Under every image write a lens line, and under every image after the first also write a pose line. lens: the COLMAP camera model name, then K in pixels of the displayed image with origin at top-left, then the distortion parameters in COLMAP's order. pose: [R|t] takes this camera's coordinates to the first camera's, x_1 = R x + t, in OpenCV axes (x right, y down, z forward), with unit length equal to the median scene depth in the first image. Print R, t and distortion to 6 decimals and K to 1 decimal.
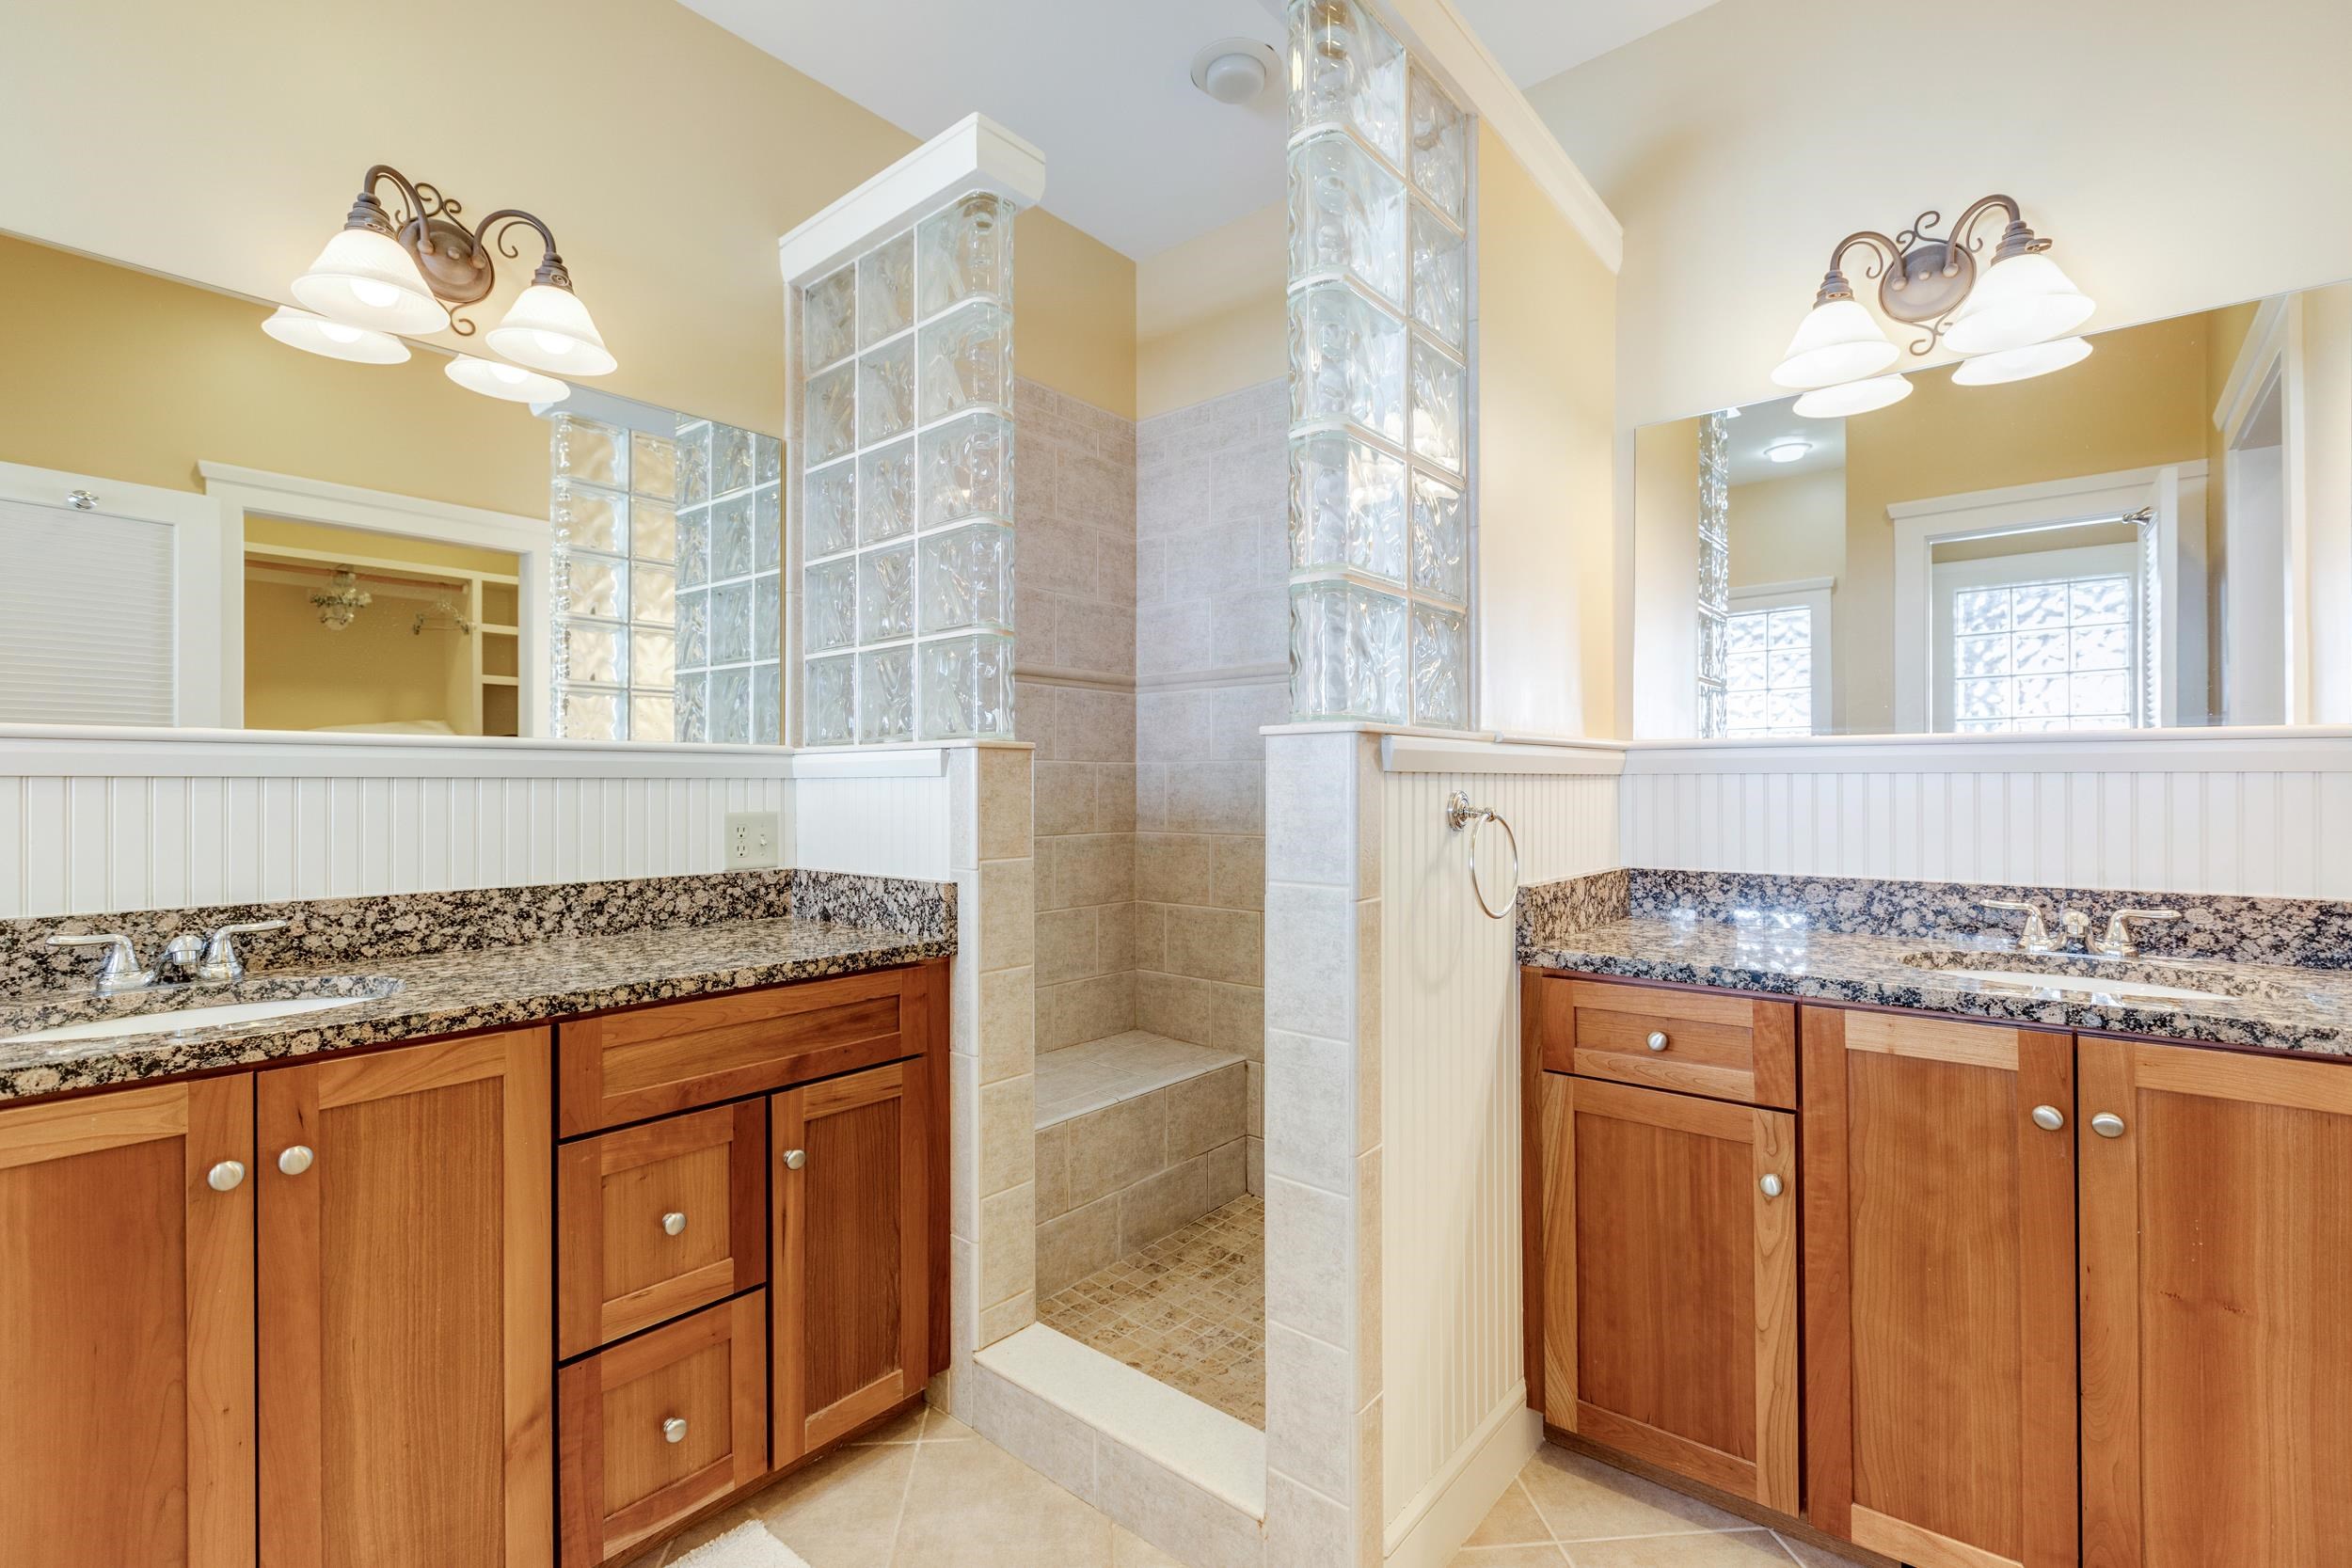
lens RADIAL K [[1044.7, 0, 1189.9], [0, 1044.7, 778.2], [0, 0, 1]] dist [-0.002371, -0.001035]
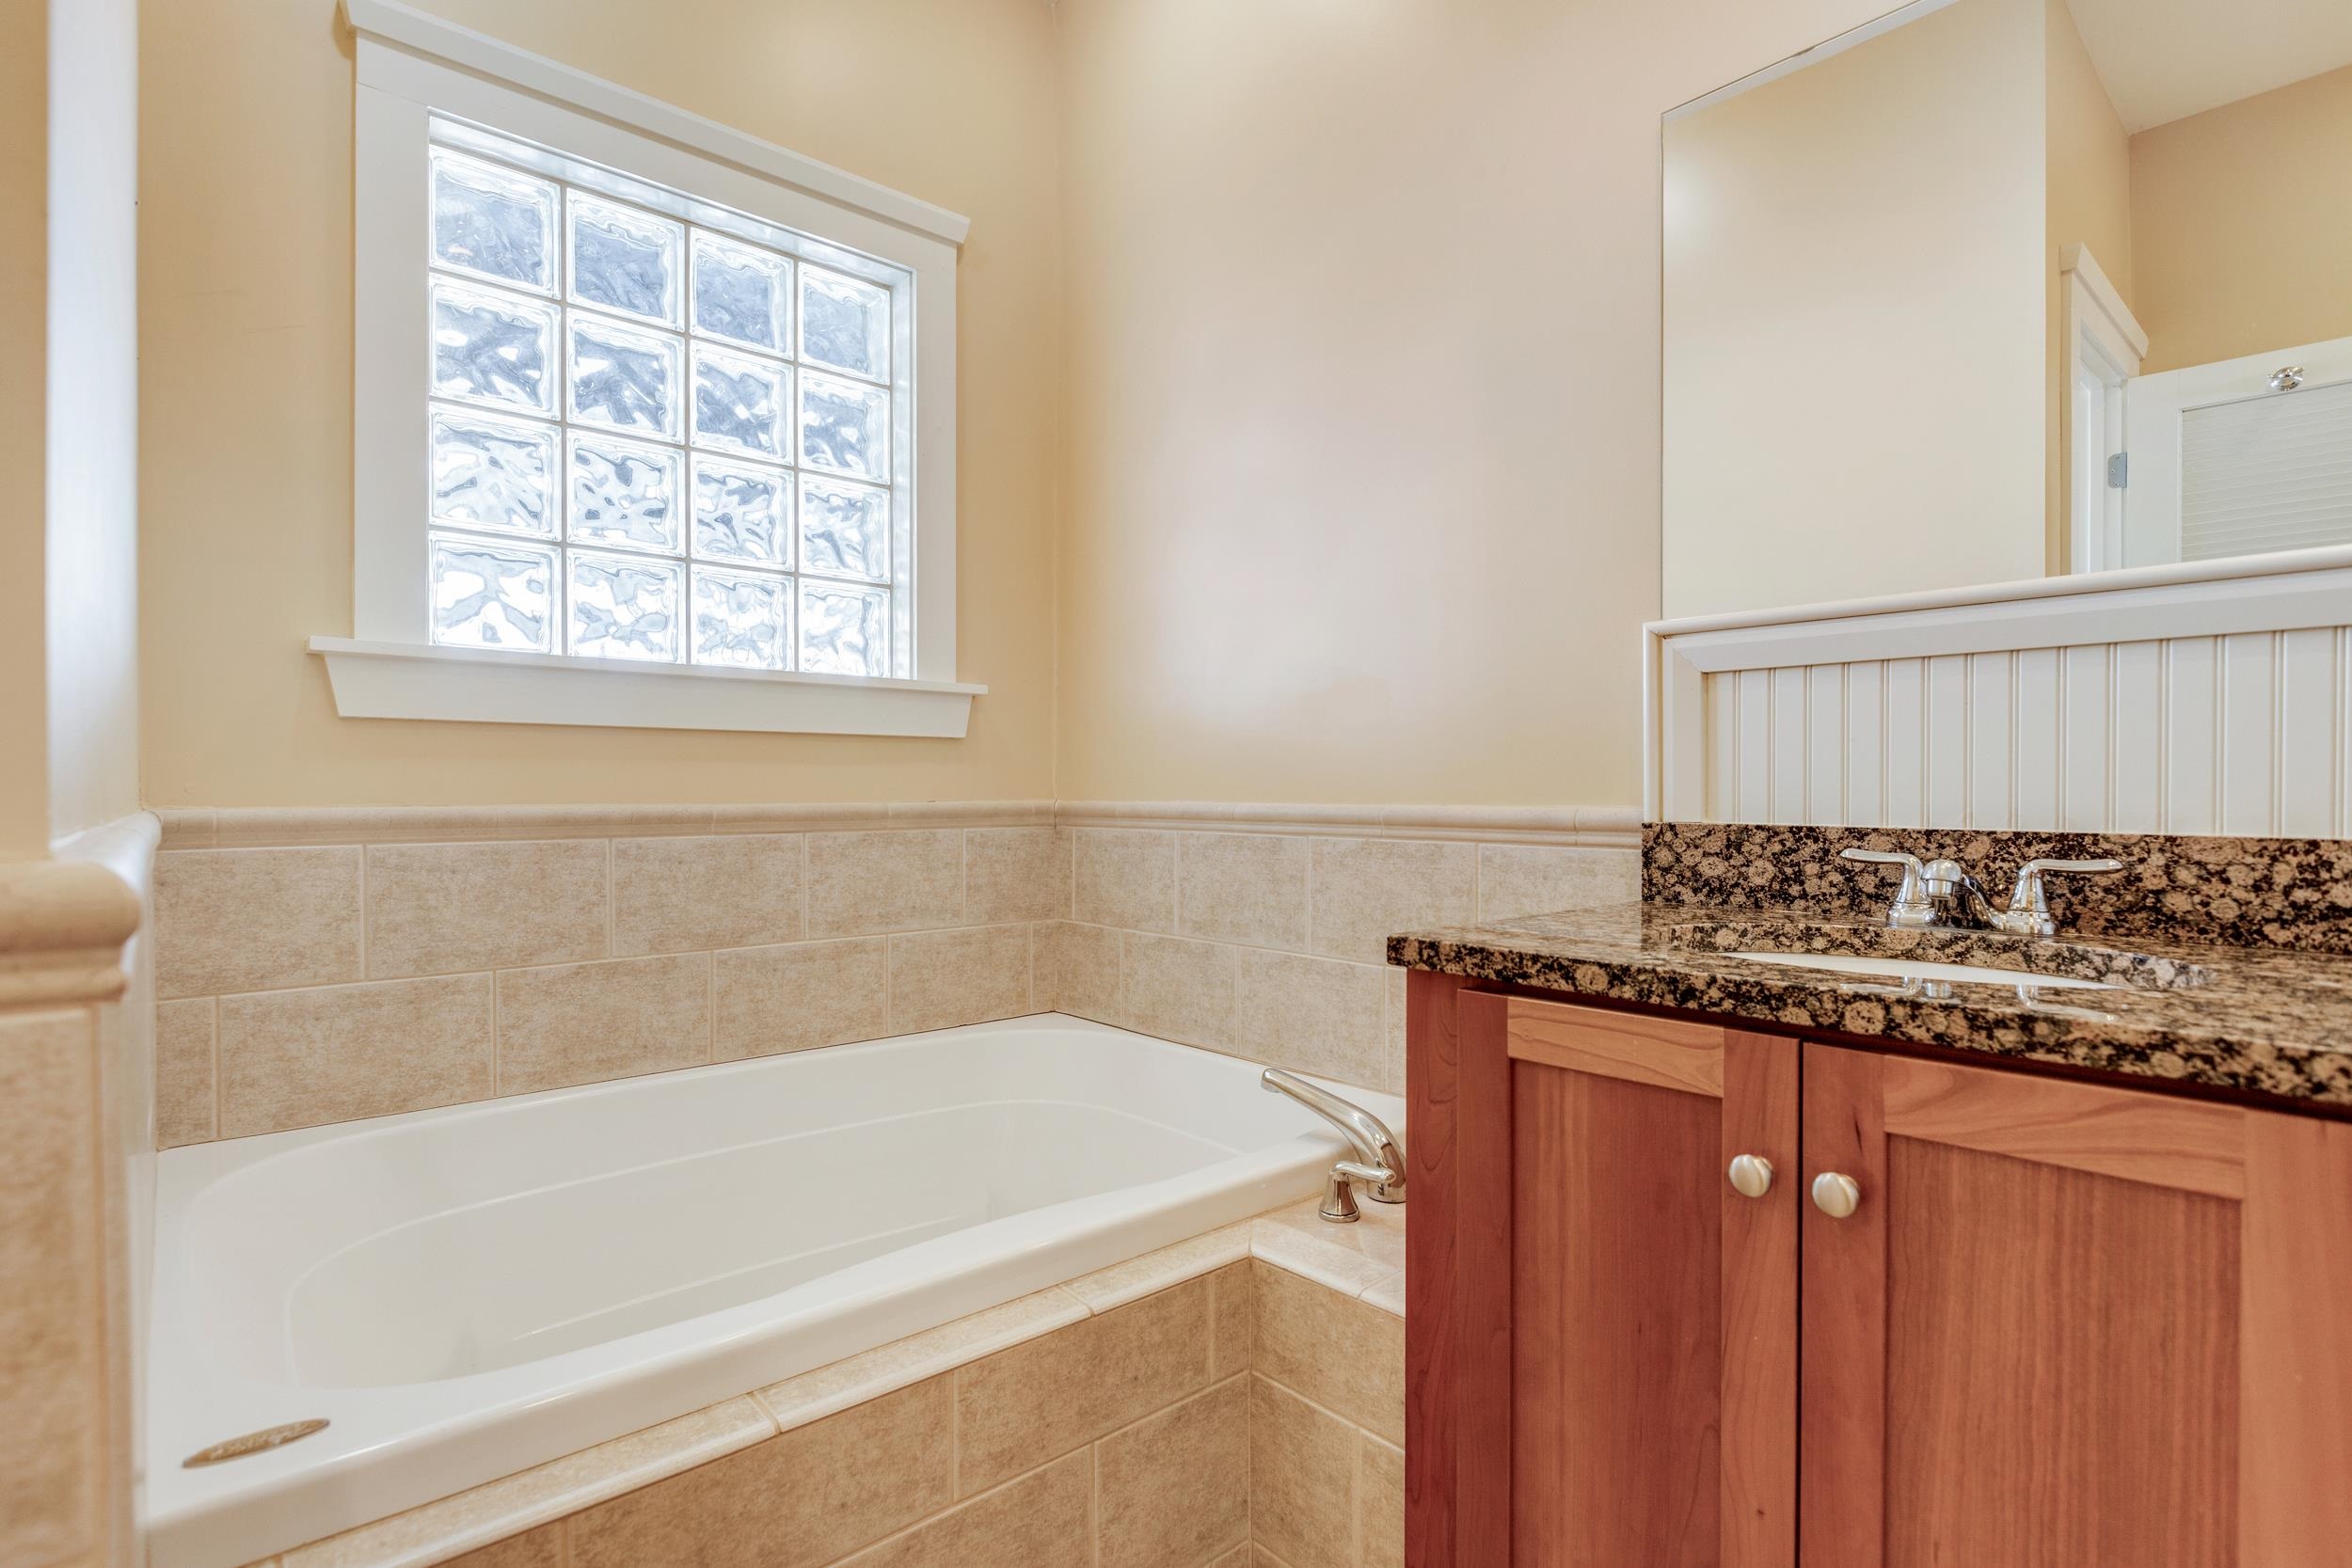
lens RADIAL K [[1150.3, 0, 1168.5], [0, 1150.3, 798.2], [0, 0, 1]] dist [-0.005021, -0.000898]
pose [[-0.157895, 0.009875, -0.987407, -0.095252], [0.007526, 0.999933, 0.008797, 0.102963], [0.987427, -0.006042, -0.157958, 0.629679]]
